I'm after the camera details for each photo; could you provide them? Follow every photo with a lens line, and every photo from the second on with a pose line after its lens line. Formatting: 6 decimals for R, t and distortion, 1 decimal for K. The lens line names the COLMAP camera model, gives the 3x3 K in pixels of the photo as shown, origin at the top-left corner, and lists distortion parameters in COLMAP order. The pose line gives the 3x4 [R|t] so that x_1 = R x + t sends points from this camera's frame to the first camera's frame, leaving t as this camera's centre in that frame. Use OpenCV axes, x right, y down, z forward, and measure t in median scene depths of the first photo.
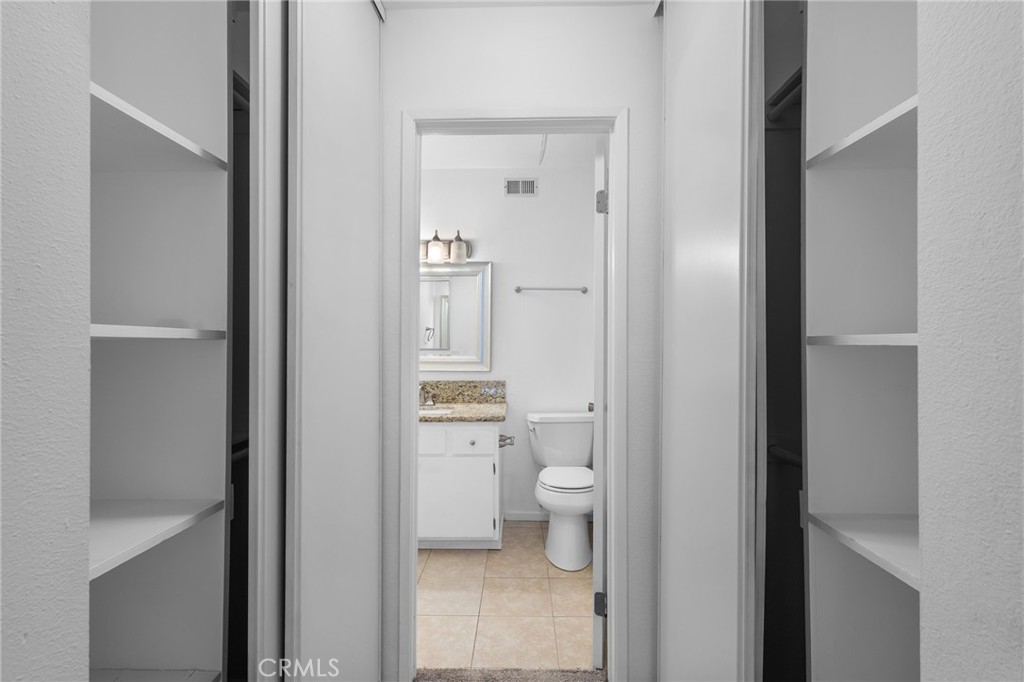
lens RADIAL K [[474.5, 0, 513.3], [0, 474.5, 339.0], [0, 0, 1]] dist [0.007996, -0.000720]
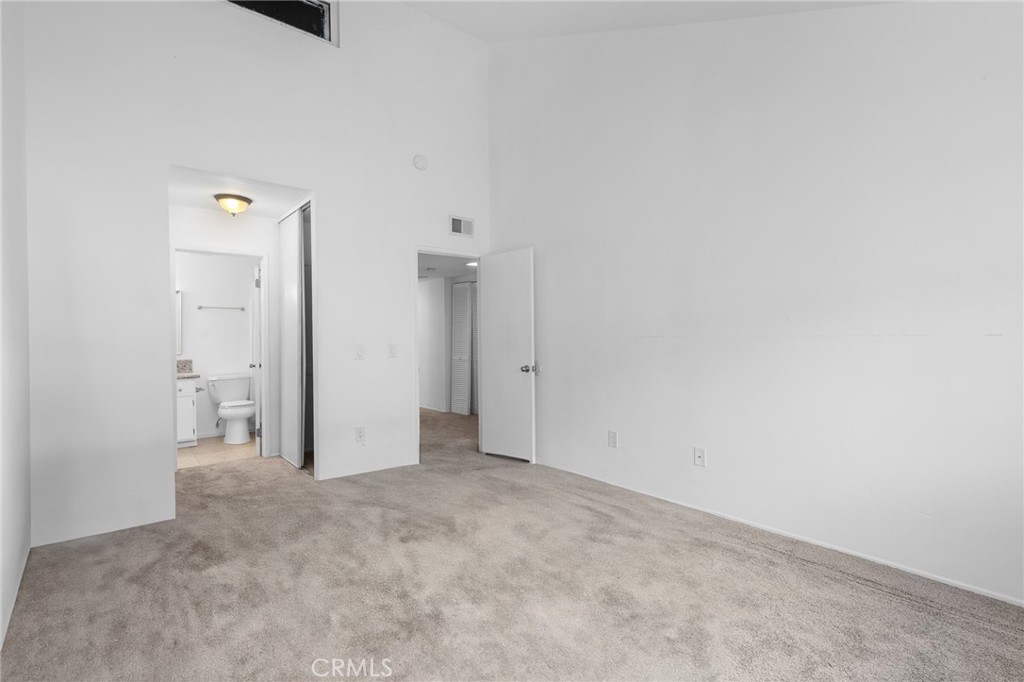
lens RADIAL K [[474.5, 0, 514.8], [0, 474.5, 337.2], [0, 0, 1]] dist [0.007996, -0.000720]
pose [[0.753532, -0.009373, 0.657344, -0.320509], [0.006626, 0.999956, 0.006662, 0.002196], [-0.657378, -0.000664, 0.753561, -1.296160]]
